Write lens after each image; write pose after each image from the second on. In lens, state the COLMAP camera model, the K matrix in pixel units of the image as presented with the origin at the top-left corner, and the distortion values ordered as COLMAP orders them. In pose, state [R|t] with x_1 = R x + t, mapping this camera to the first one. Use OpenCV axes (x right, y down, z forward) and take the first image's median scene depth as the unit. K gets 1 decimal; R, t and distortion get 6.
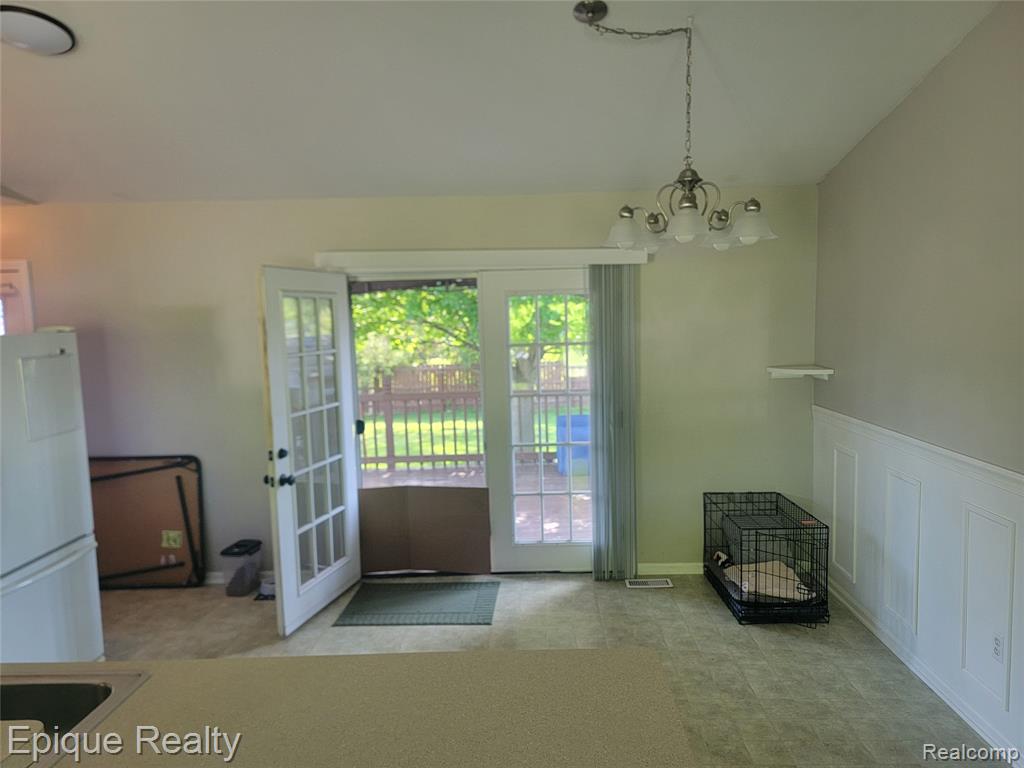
lens RADIAL K [[716.7, 0, 521.7], [0, 716.7, 386.3], [0, 0, 1]] dist [0.072014, -0.064490]
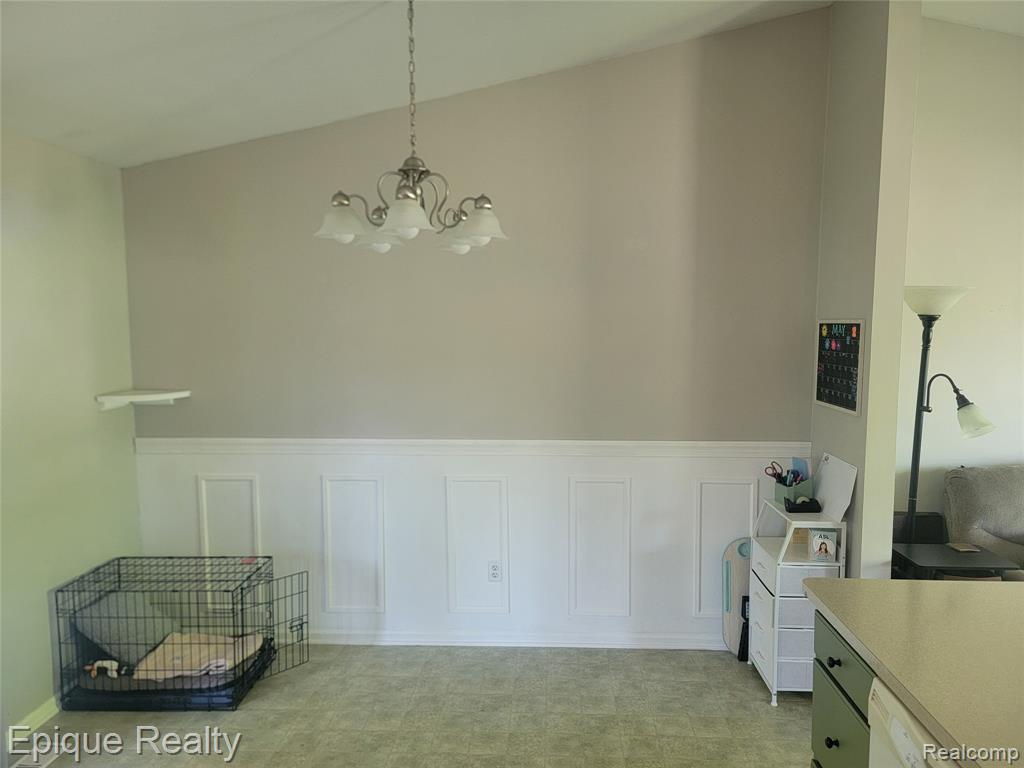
lens RADIAL K [[716.7, 0, 520.0], [0, 716.7, 389.1], [0, 0, 1]] dist [0.072014, -0.064490]
pose [[0.015191, -0.060258, 0.998067, -0.502813], [0.102214, 0.993047, 0.058399, -0.040874], [-0.994646, 0.101129, 0.021245, 0.671662]]
